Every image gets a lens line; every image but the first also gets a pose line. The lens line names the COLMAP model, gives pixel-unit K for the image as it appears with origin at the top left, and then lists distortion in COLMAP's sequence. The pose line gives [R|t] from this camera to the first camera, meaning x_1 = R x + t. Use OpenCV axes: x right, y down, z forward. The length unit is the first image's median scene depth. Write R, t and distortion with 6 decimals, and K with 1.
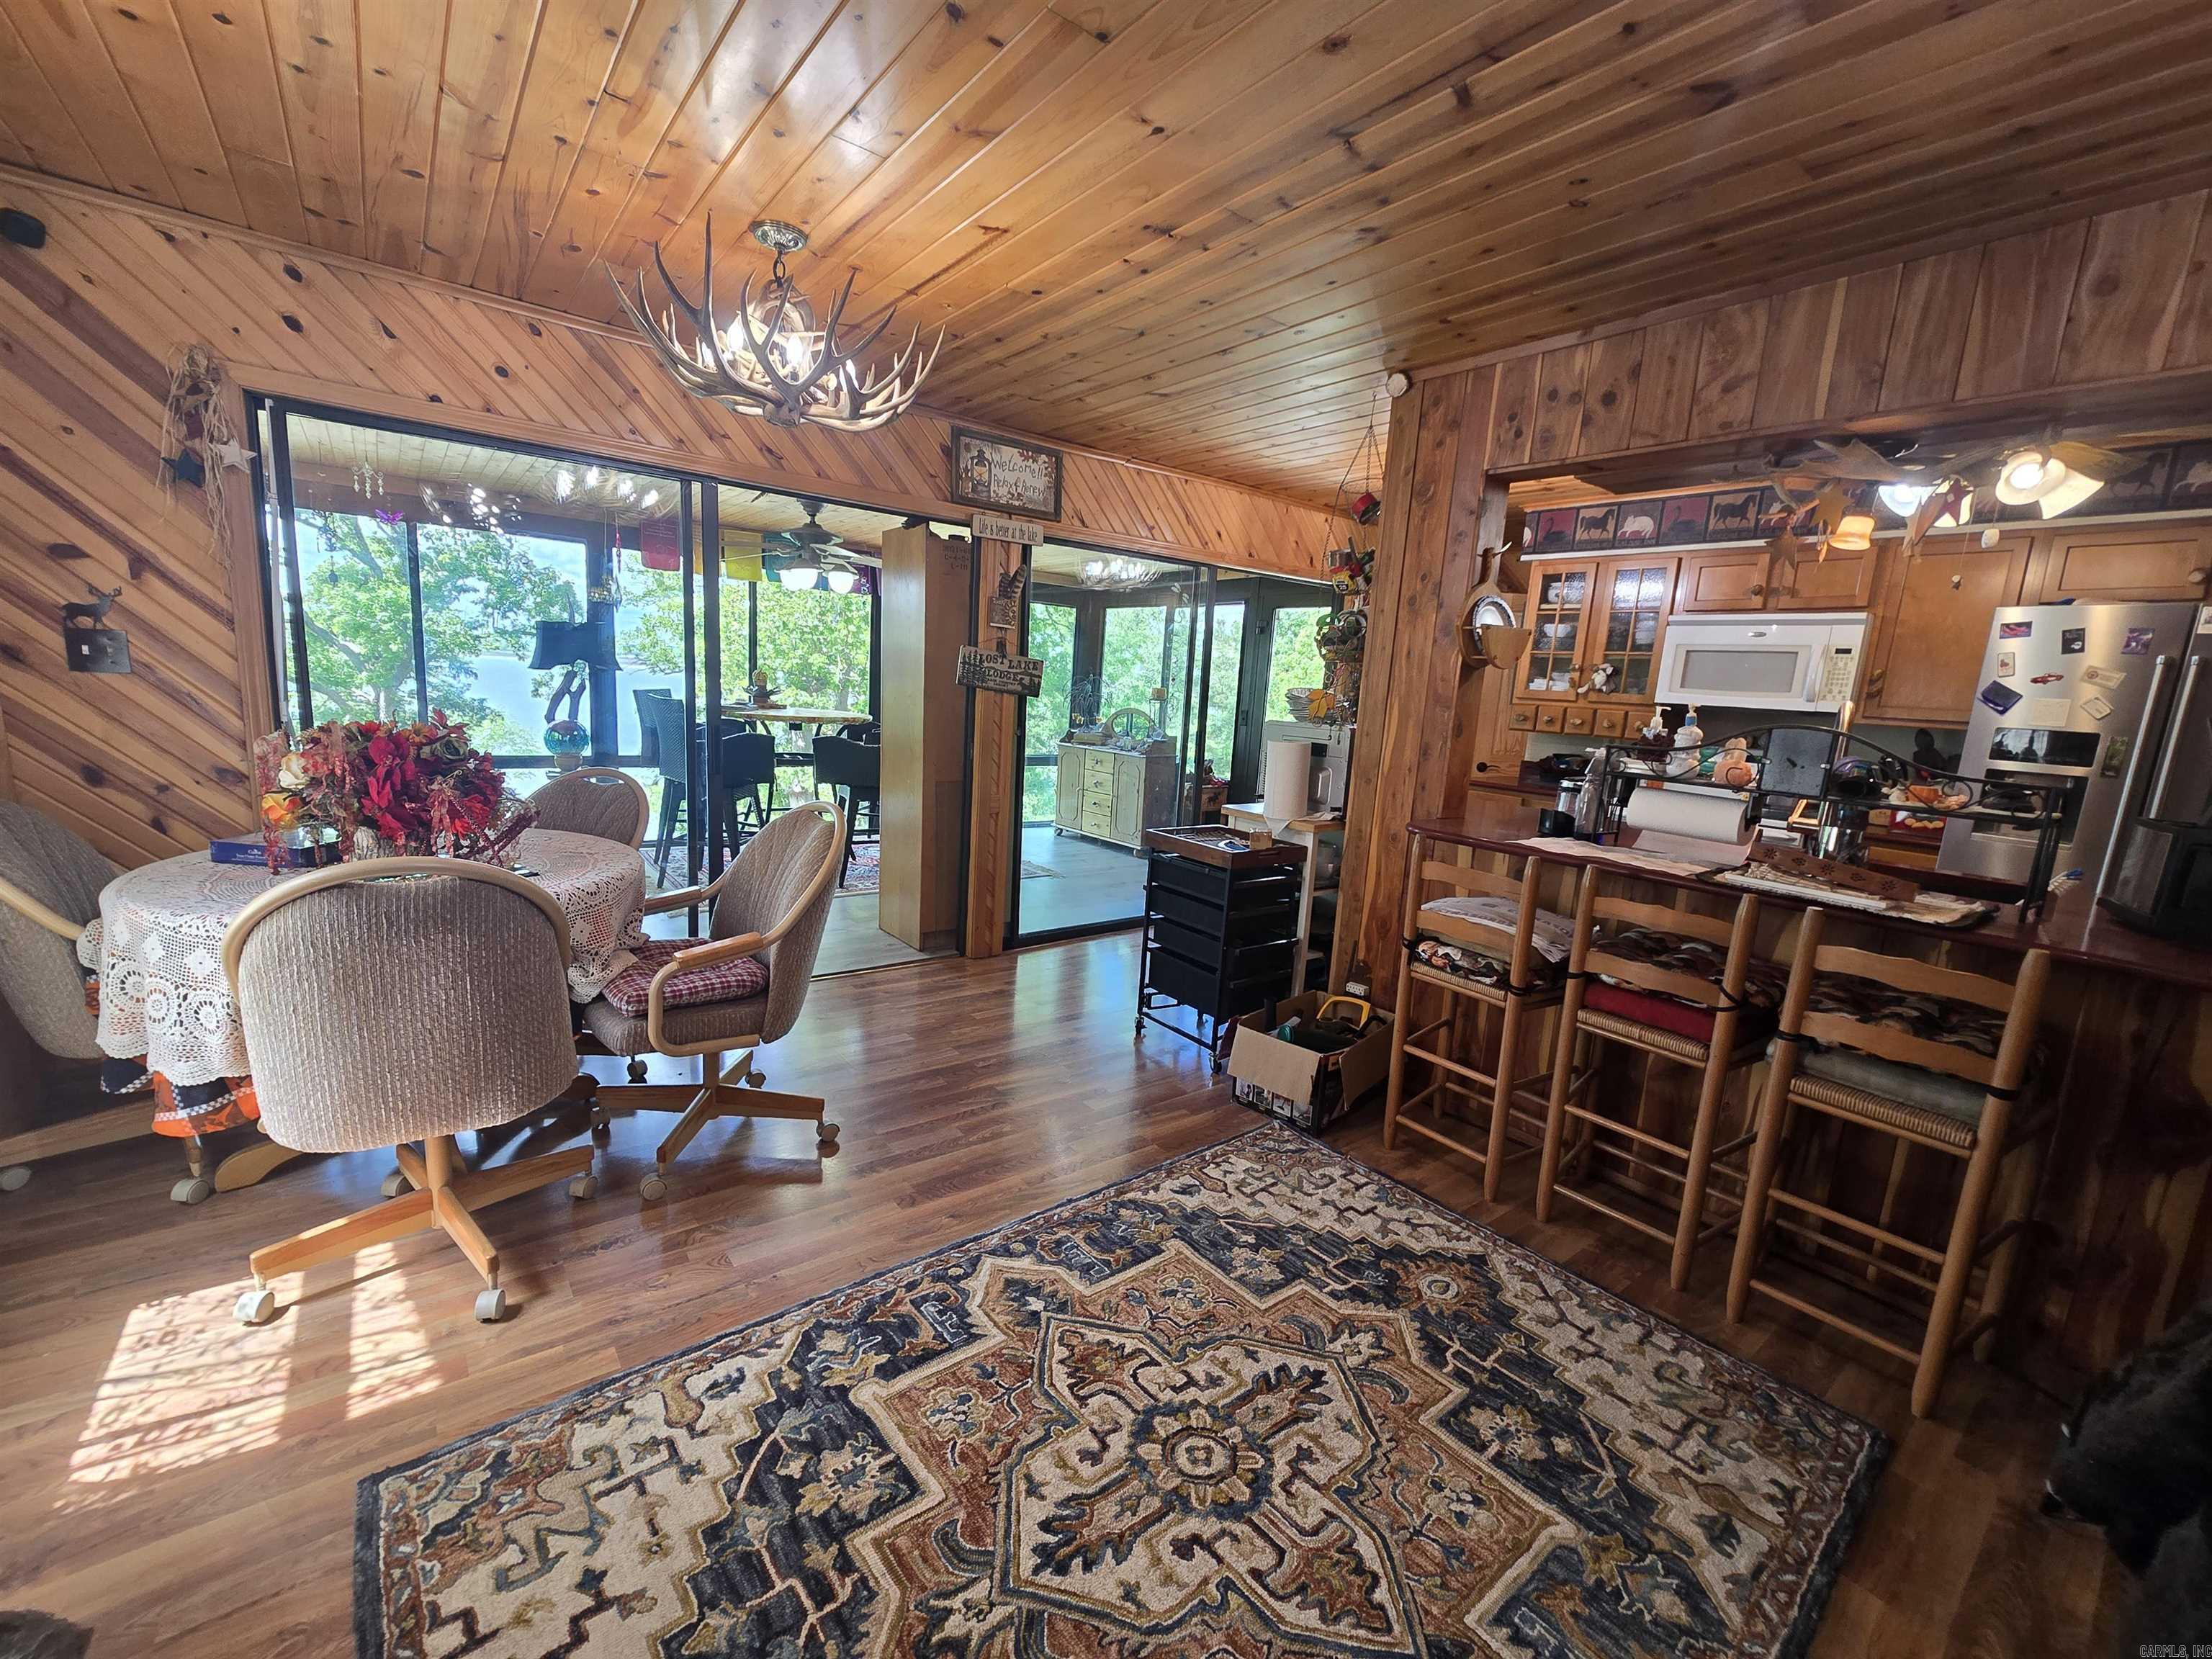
lens RADIAL K [[910.4, 0, 1100.5], [0, 910.4, 846.3], [0, 0, 1]] dist [-0.003611, 0.000760]
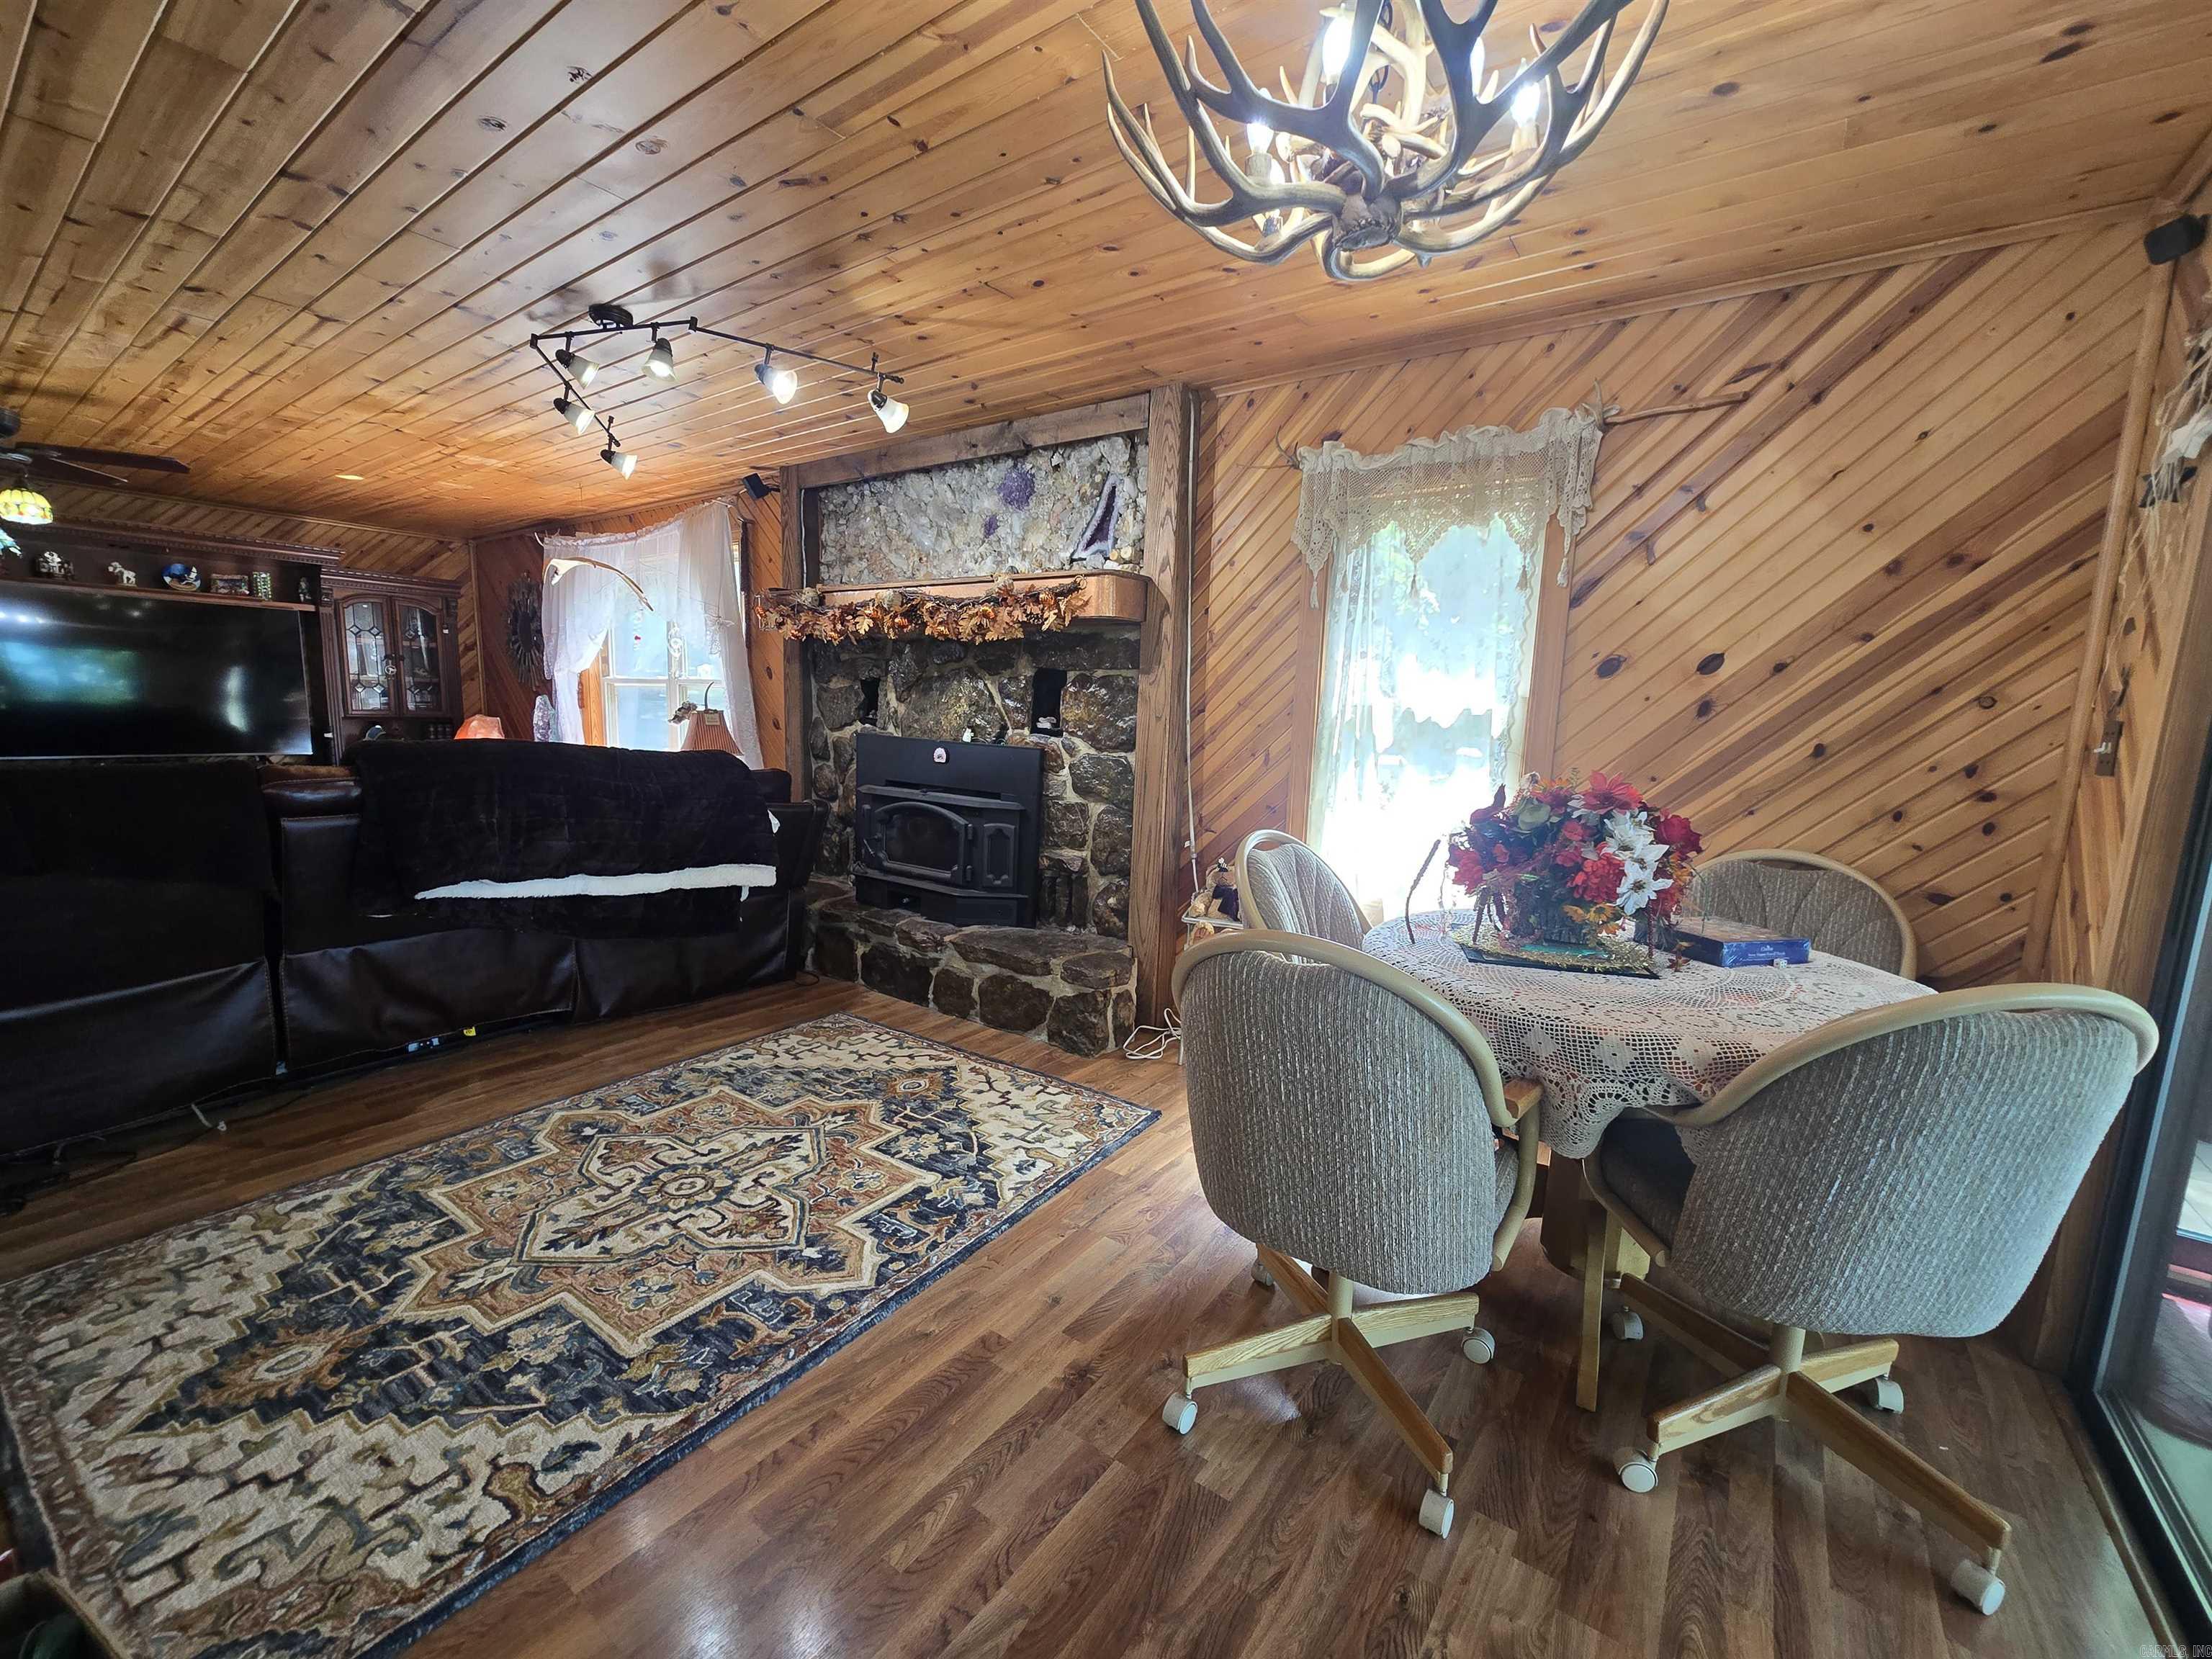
lens RADIAL K [[910.4, 0, 1100.5], [0, 910.4, 846.3], [0, 0, 1]] dist [-0.003611, 0.000760]
pose [[-0.956586, -0.050274, -0.287080, -0.071398], [-0.139033, 0.944421, 0.297889, -0.334004], [0.256149, 0.324871, -0.910410, 2.057936]]
